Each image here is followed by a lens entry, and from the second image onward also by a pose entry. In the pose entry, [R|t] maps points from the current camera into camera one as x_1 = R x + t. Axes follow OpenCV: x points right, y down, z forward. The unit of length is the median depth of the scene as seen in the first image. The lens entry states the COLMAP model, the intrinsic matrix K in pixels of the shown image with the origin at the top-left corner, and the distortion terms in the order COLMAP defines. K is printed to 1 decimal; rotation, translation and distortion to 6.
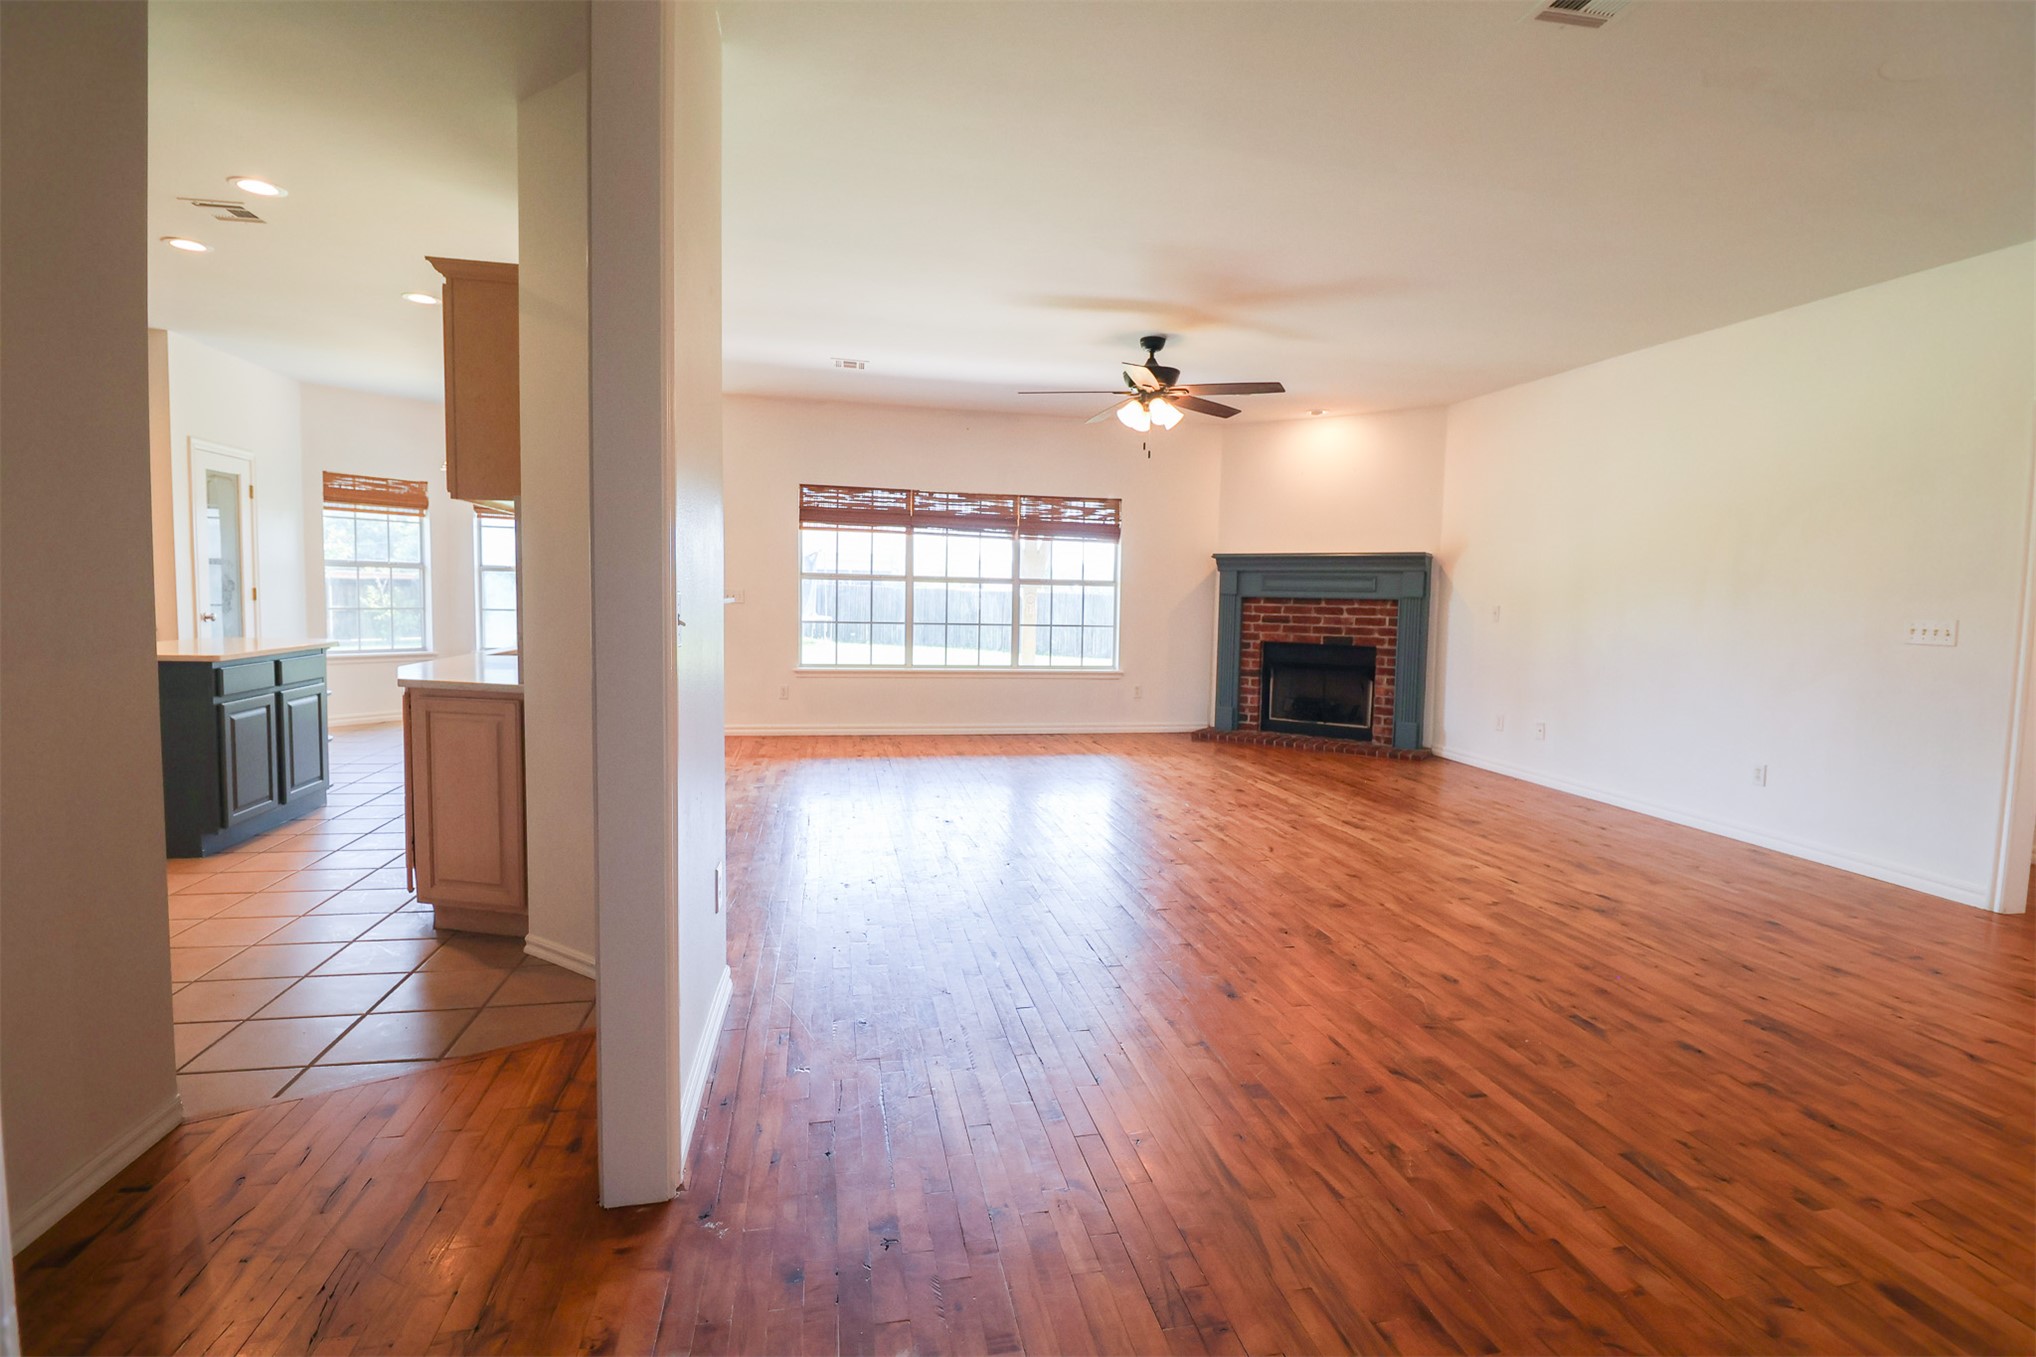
lens RADIAL K [[941.4, 0, 1016.4], [0, 941.4, 661.6], [0, 0, 1]] dist [0.013794, -0.018602]
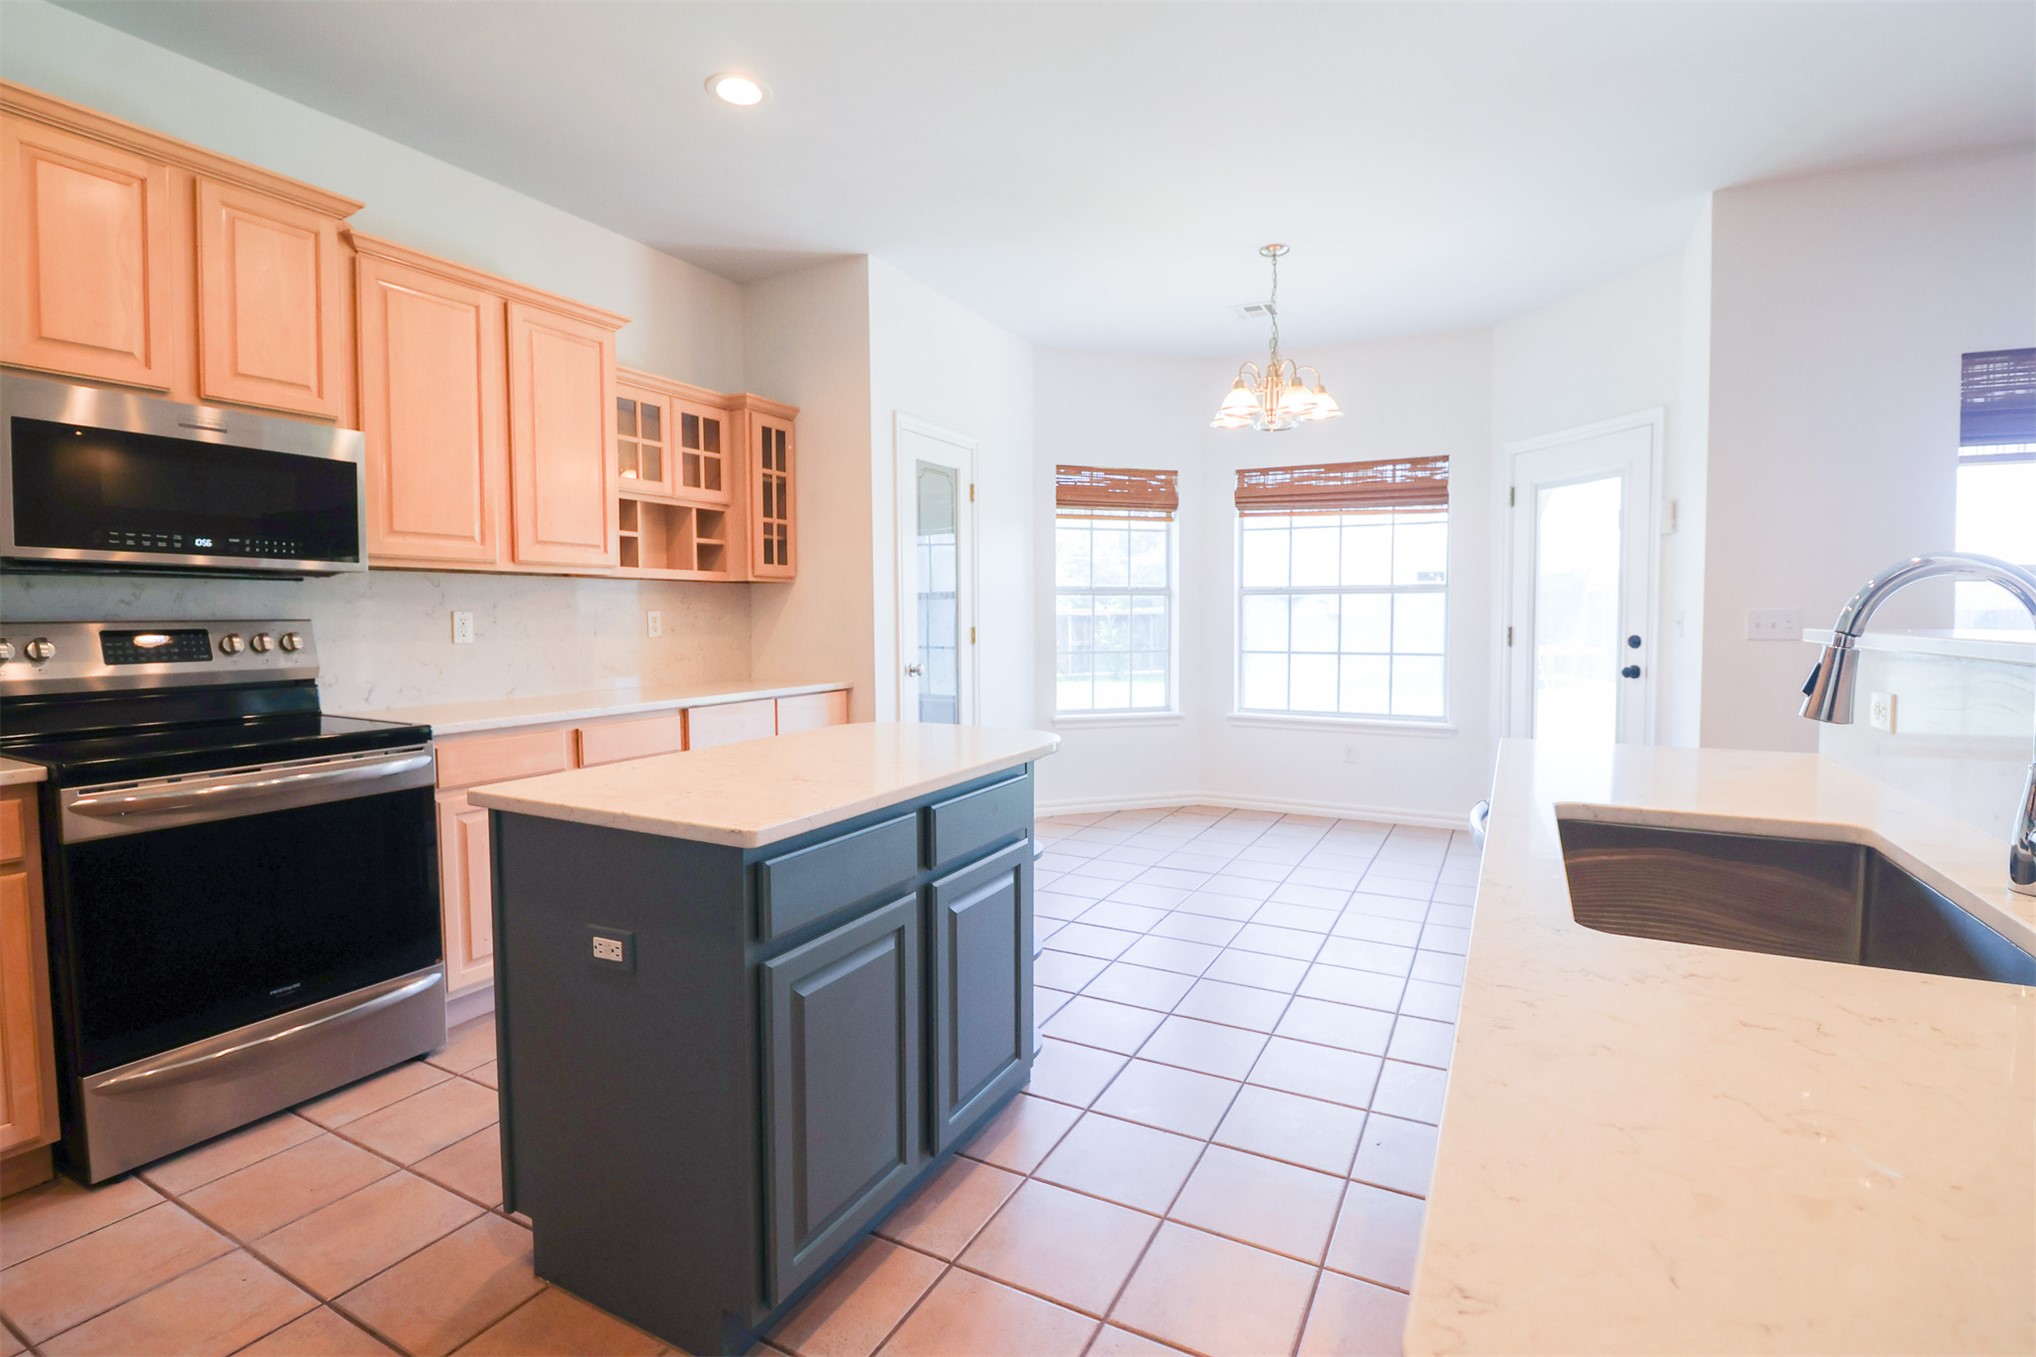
lens RADIAL K [[993.4, 0, 1031.0], [0, 993.4, 666.0], [0, 0, 1]] dist [0.001438, -0.013638]
pose [[0.784588, 0.004342, -0.620002, -0.259300], [-0.022331, 0.999525, -0.021259, -0.028314], [0.619615, 0.030525, 0.784312, 0.369548]]
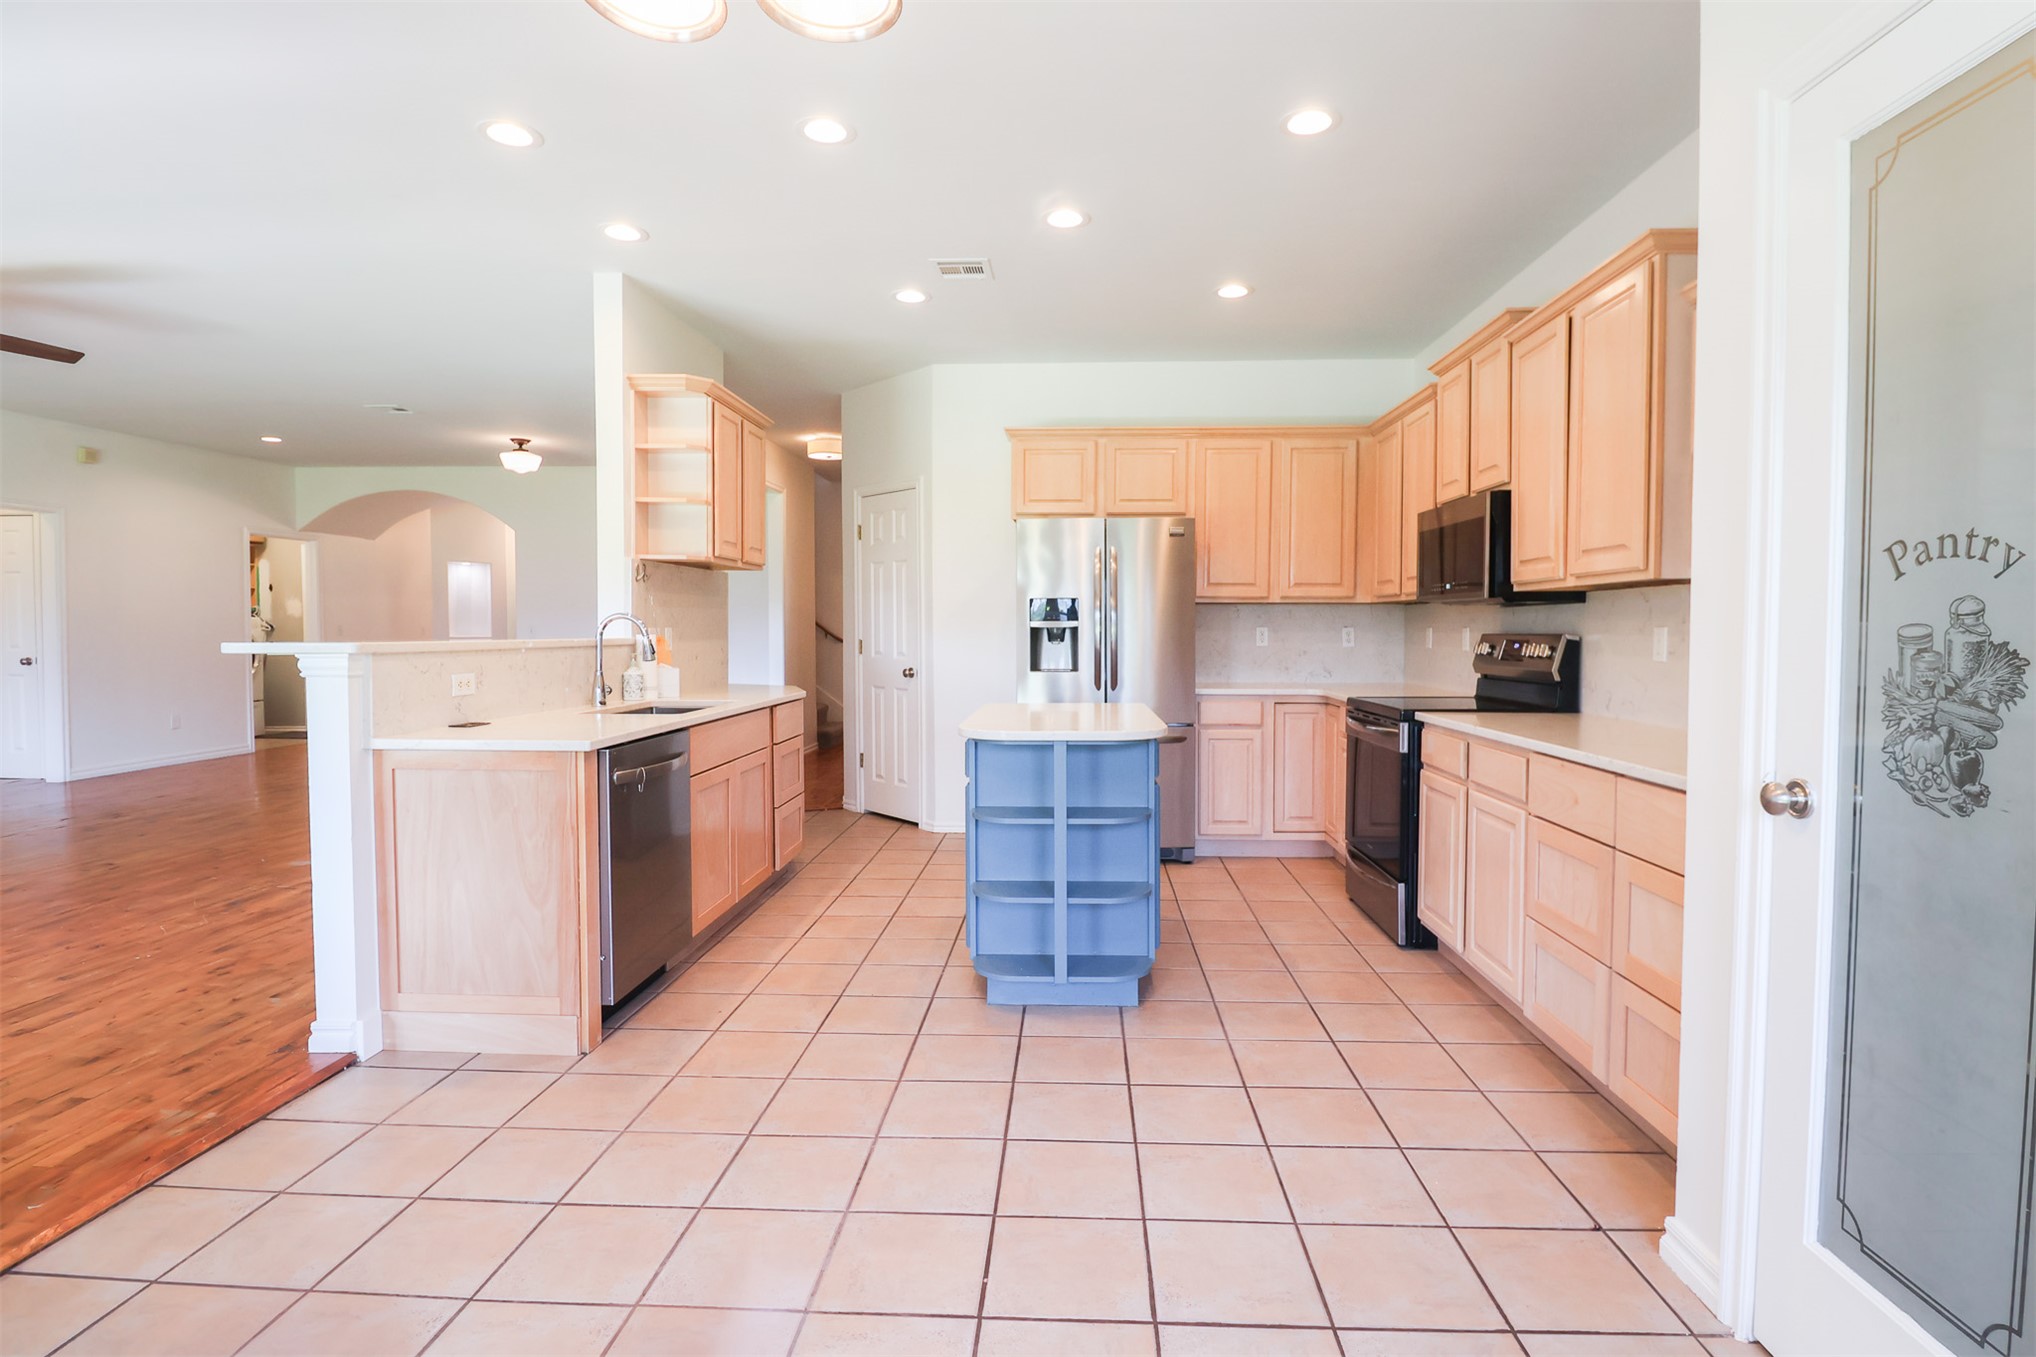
lens RADIAL K [[993.4, 0, 1031.0], [0, 993.4, 666.0], [0, 0, 1]] dist [0.001438, -0.013638]
pose [[-0.965699, -0.034744, 0.257330, -0.588334], [-0.005956, 0.993711, 0.111815, -0.084803], [-0.259597, 0.106447, -0.959833, 1.020928]]
